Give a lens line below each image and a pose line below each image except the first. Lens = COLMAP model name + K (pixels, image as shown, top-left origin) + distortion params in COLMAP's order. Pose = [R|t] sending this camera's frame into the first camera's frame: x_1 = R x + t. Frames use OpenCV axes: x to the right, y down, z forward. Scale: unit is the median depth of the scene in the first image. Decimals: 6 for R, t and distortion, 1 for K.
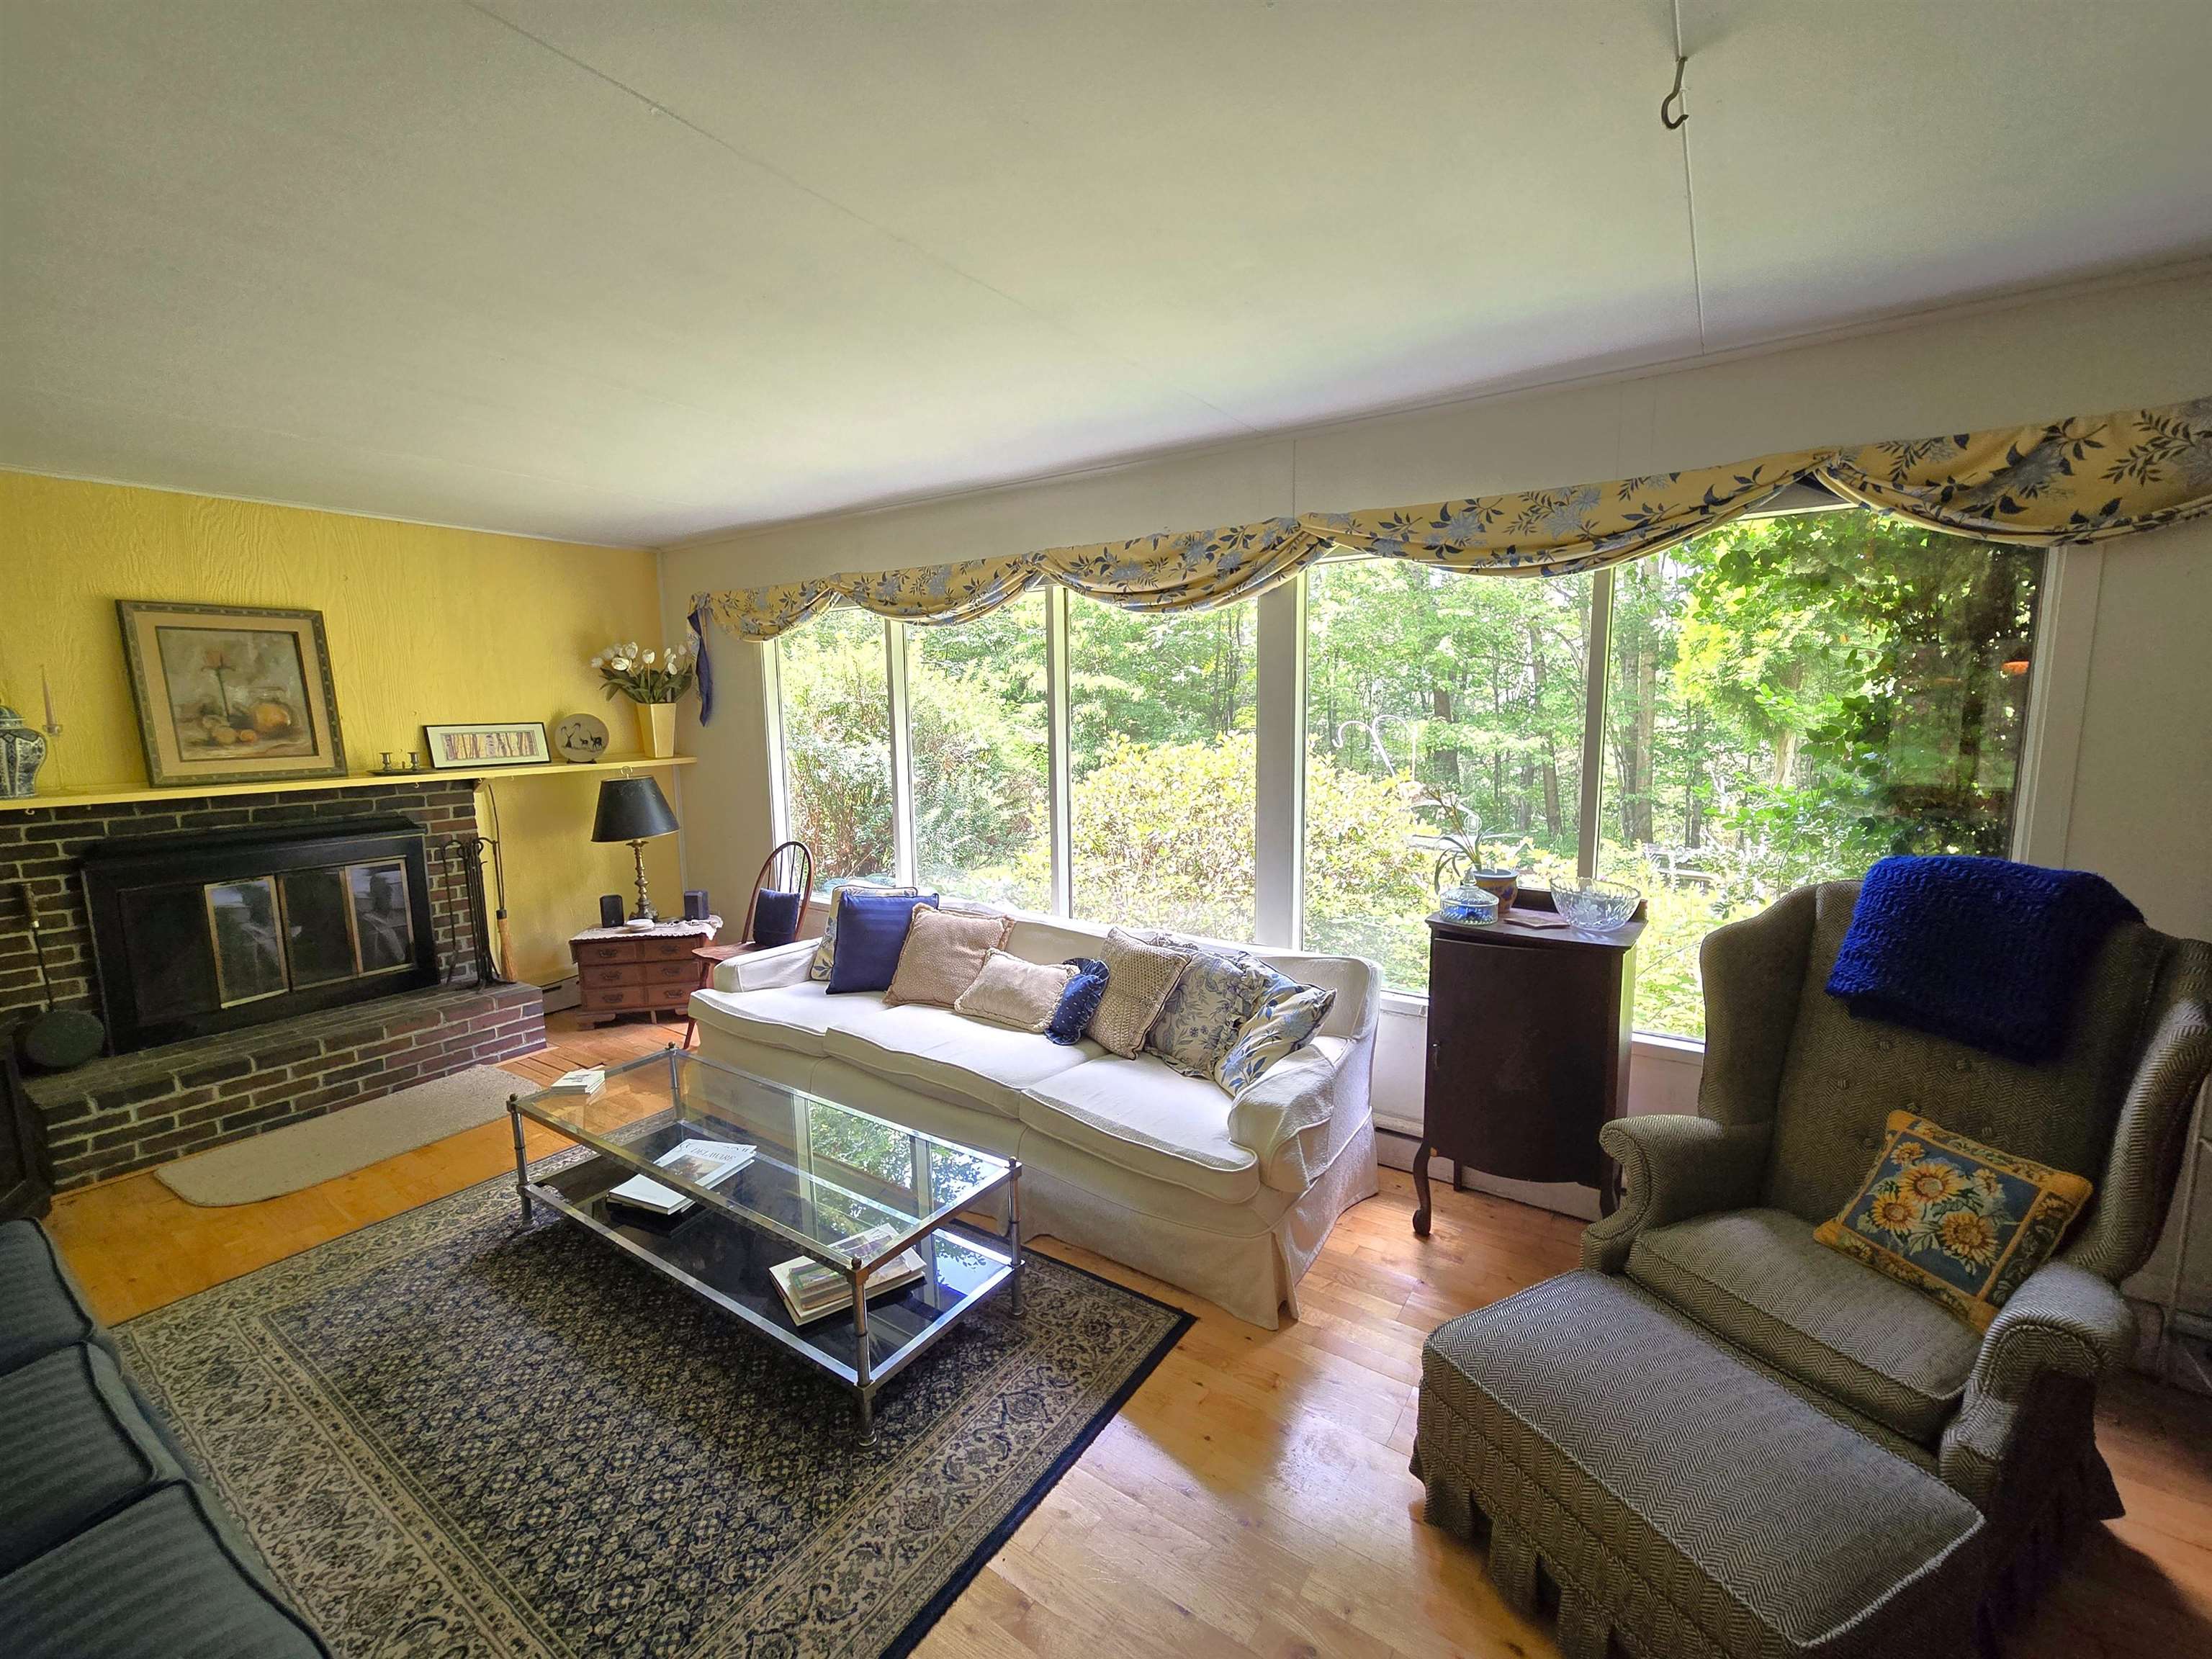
lens RADIAL K [[908.4, 0, 1119.5], [0, 908.4, 826.5], [0, 0, 1]] dist [0.001933, -0.001545]
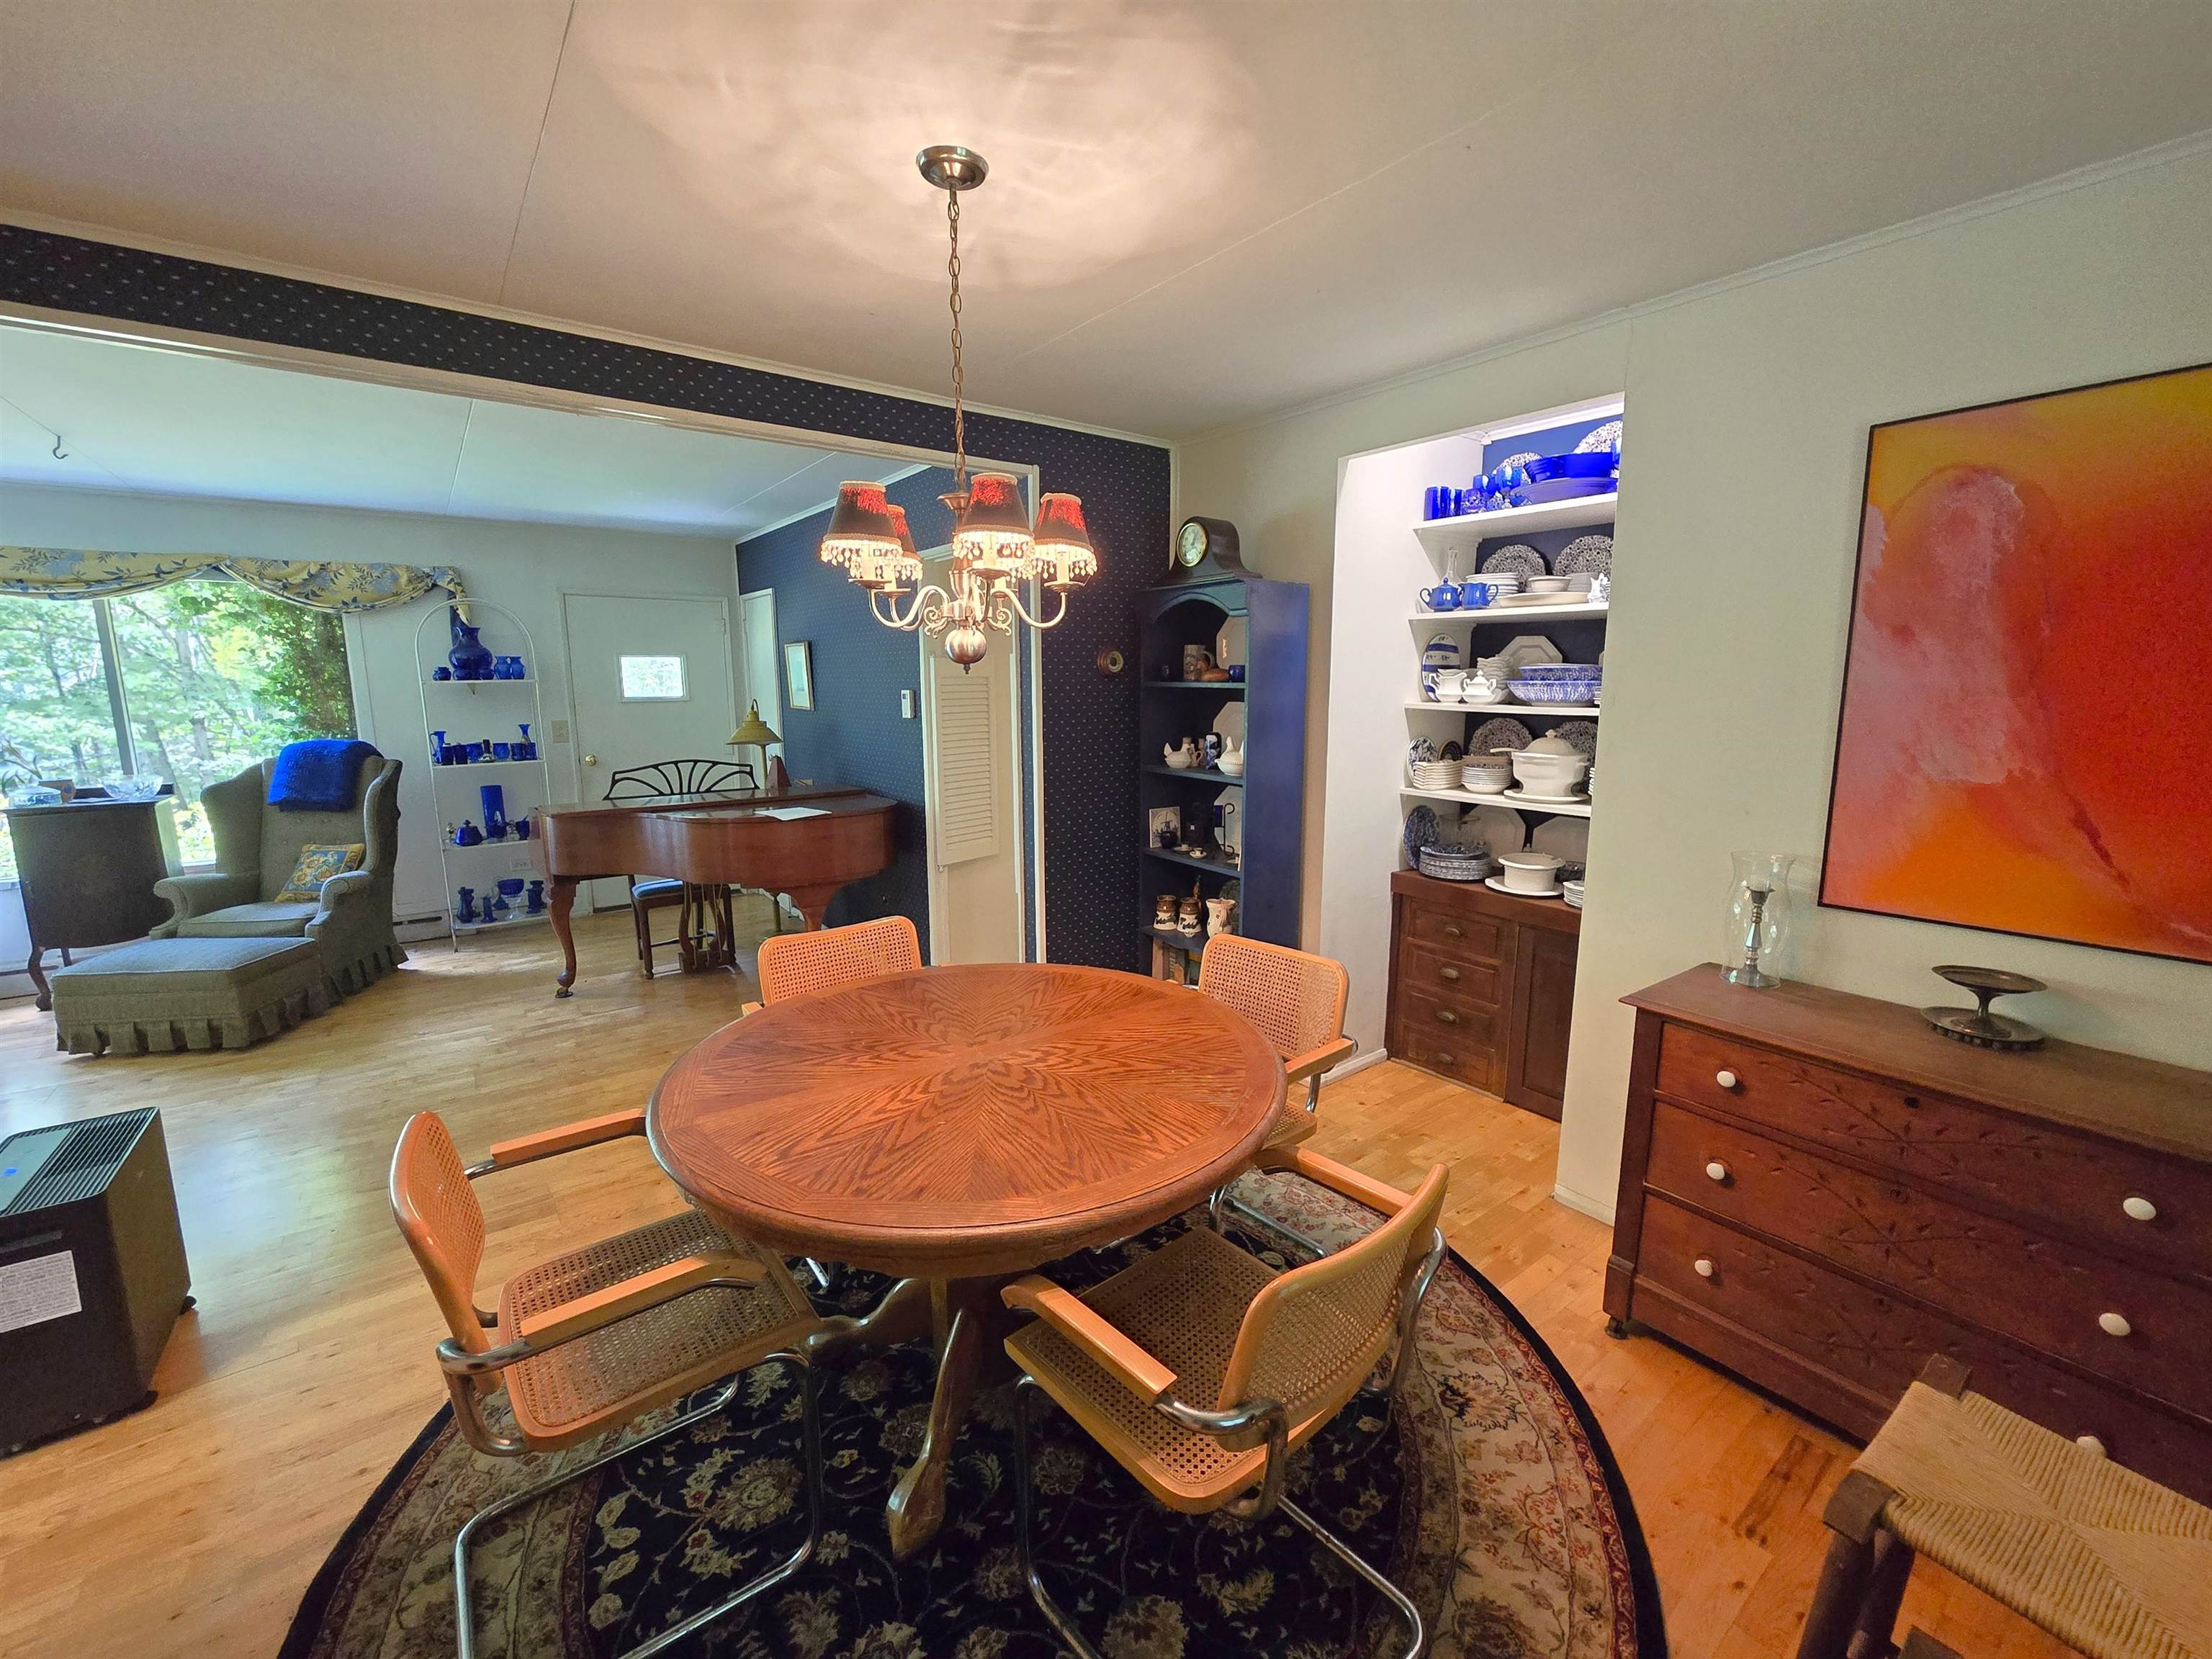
lens RADIAL K [[908.4, 0, 1112.3], [0, 908.4, 828.7], [0, 0, 1]] dist [0.001933, -0.001545]
pose [[0.325743, -0.140372, 0.934980, -0.387101], [0.126327, 0.986512, 0.104097, 0.160083], [-0.936981, 0.084204, 0.339082, -1.013499]]
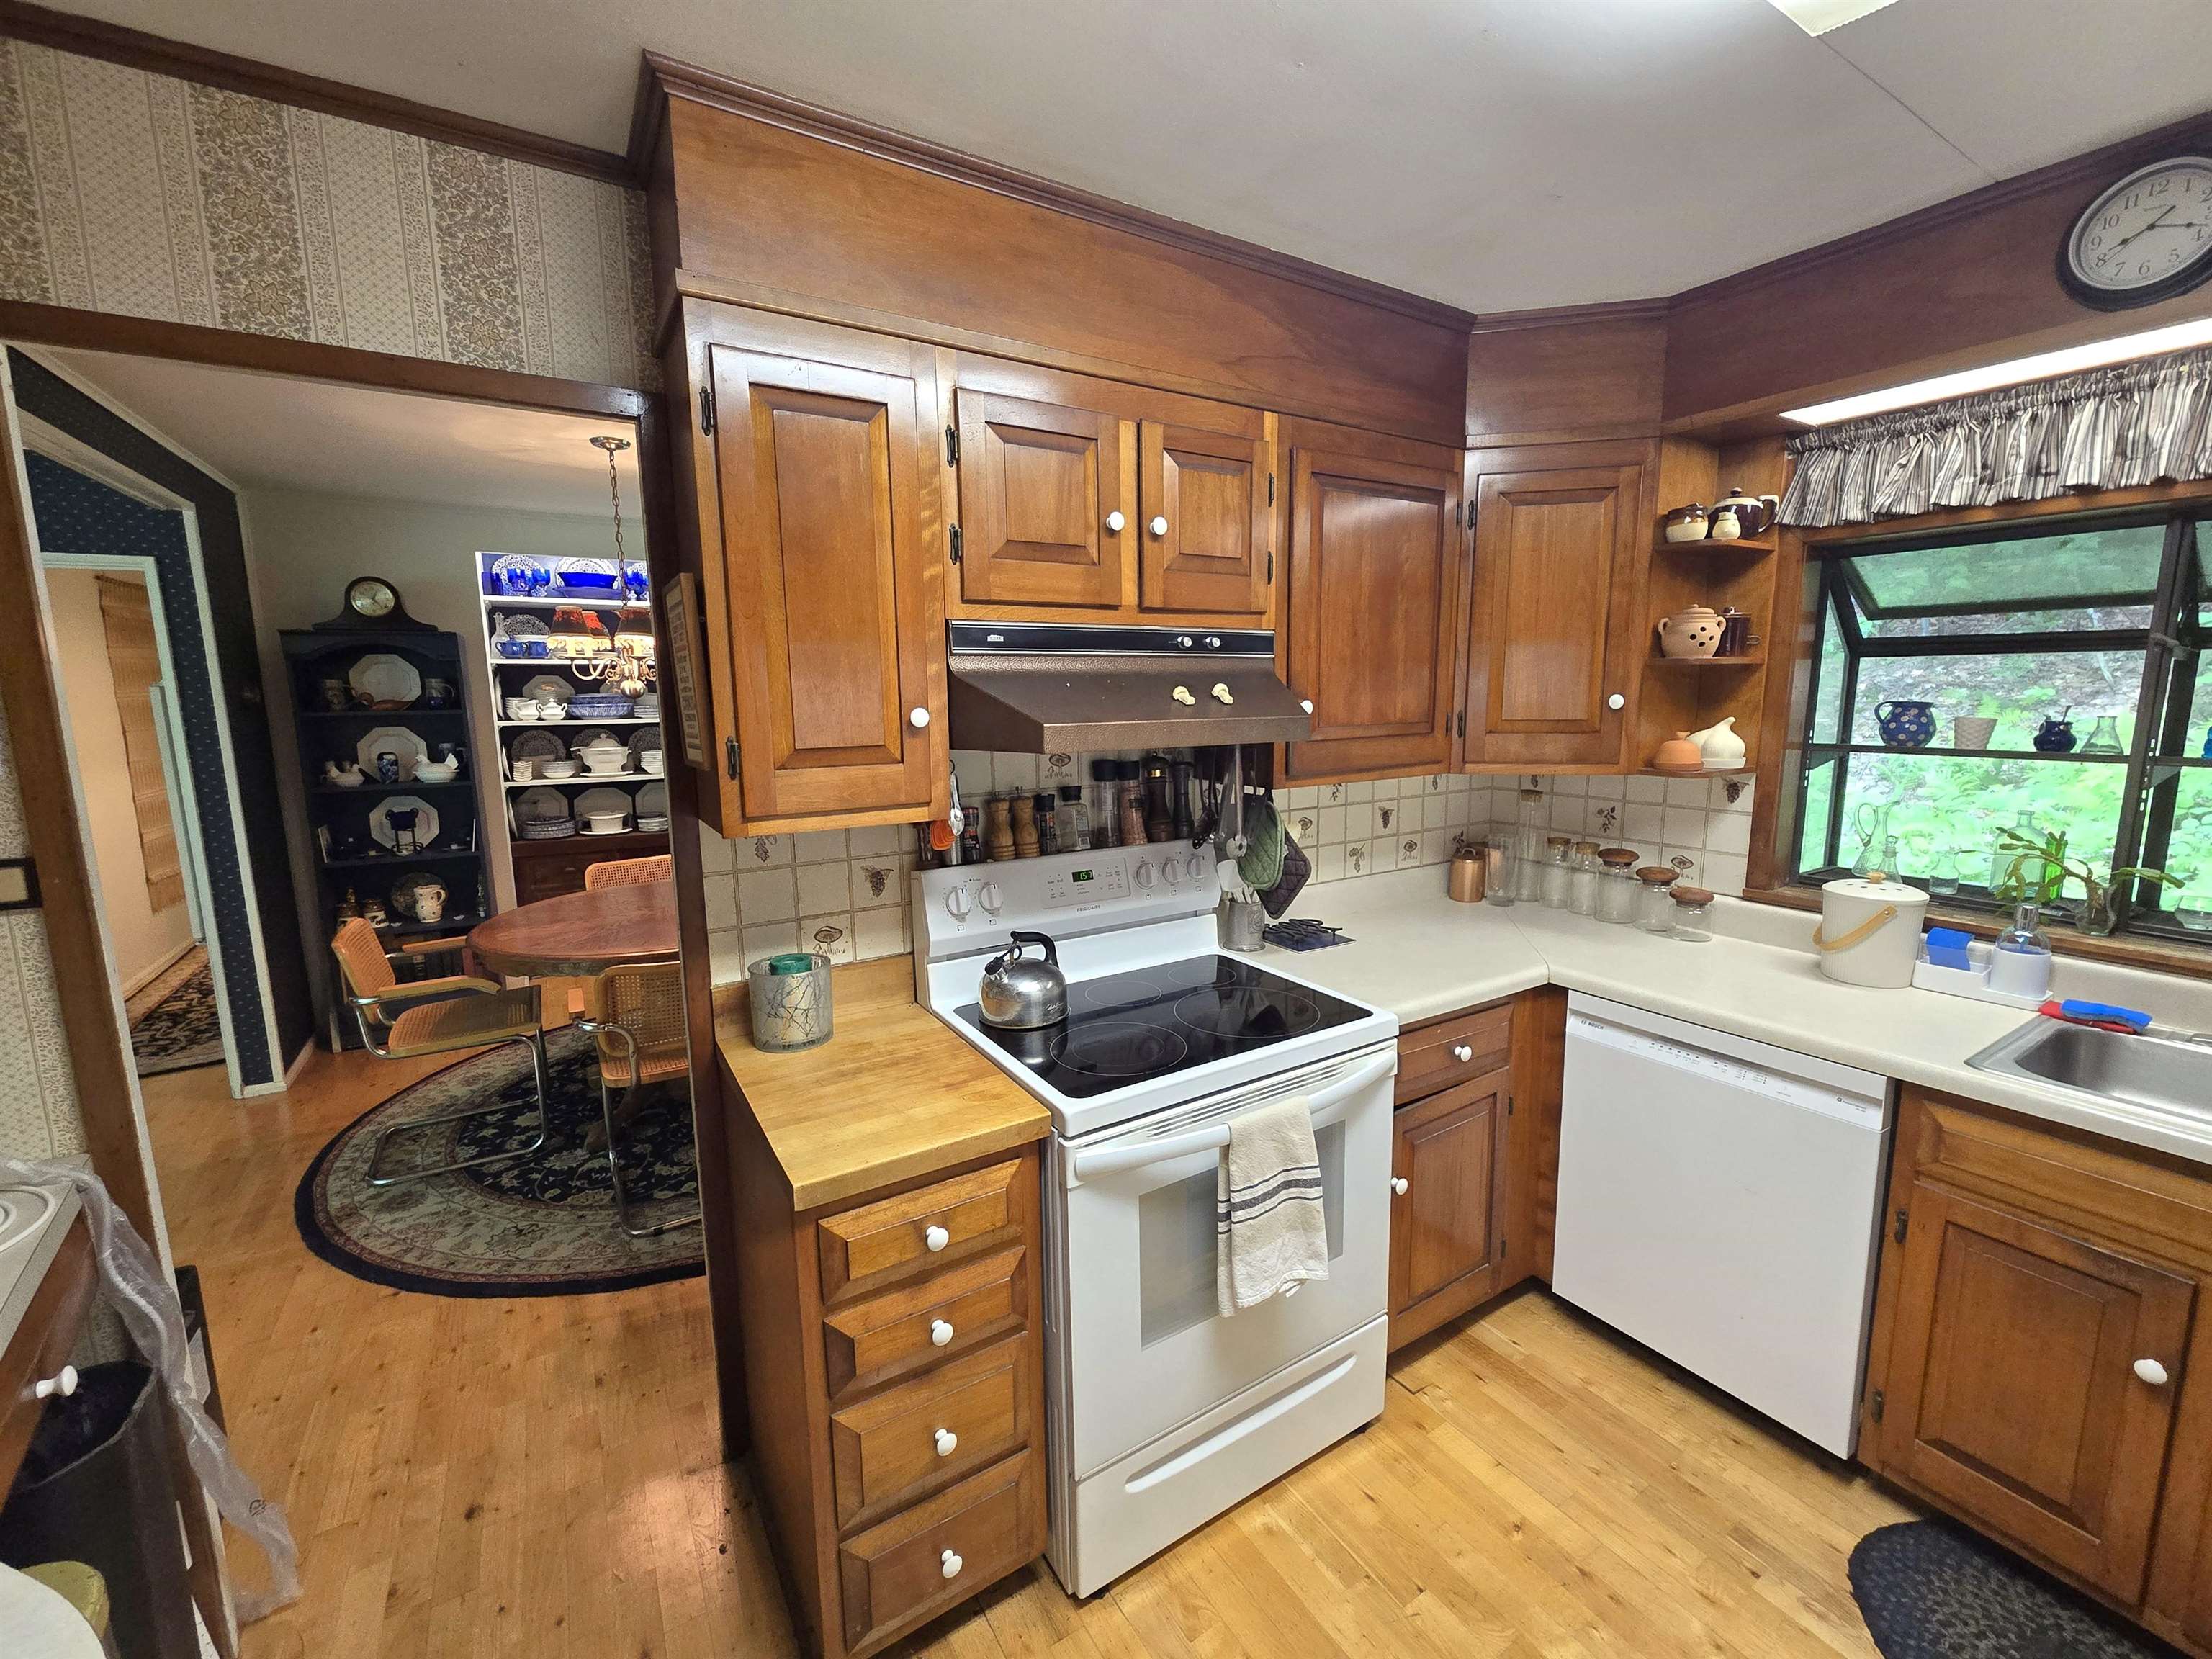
lens RADIAL K [[908.4, 0, 1103.0], [0, 908.4, 826.6], [0, 0, 1]] dist [0.001933, -0.001545]
pose [[-0.906767, -0.038566, 0.419865, -0.768047], [0.083599, 0.959592, 0.268688, 0.025016], [-0.413261, 0.278738, -0.866903, -0.114807]]
